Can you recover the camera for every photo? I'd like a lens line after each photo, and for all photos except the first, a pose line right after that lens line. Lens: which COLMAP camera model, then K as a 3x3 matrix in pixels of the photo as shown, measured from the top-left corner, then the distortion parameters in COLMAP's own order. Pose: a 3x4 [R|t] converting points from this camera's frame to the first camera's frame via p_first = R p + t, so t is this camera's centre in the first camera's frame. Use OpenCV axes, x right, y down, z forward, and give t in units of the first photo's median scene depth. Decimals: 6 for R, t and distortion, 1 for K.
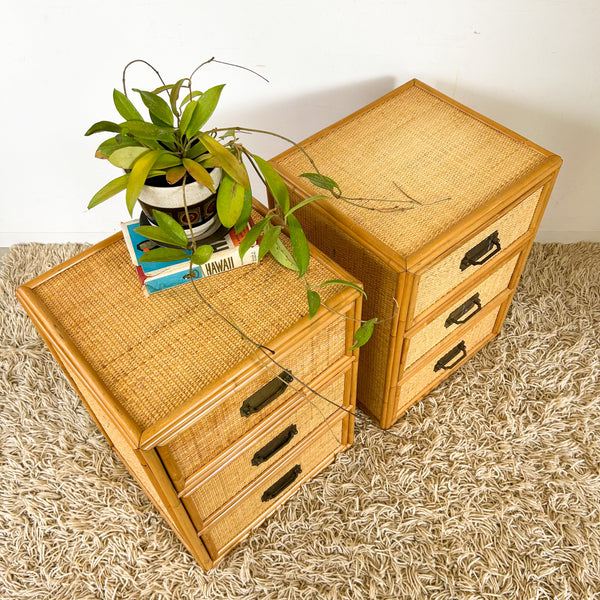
lens RADIAL K [[630.2, 0, 301.6], [0, 630.2, 298.1], [0, 0, 1]] dist [0.023462, 0.000000]
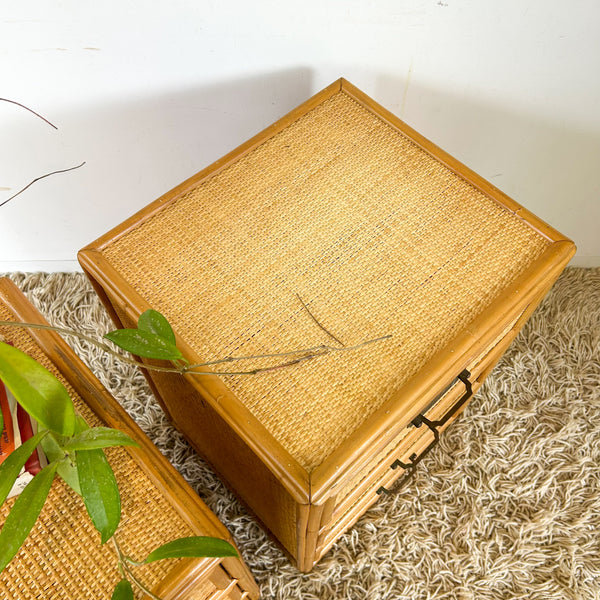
lens RADIAL K [[630.2, 0, 301.2], [0, 630.2, 307.3], [0, 0, 1]] dist [0.023462, 0.000000]
pose [[0.997691, -0.022459, 0.064103, 0.087453], [0.011348, 0.985603, 0.168697, -0.214094], [-0.066969, -0.167580, 0.983581, 0.330976]]
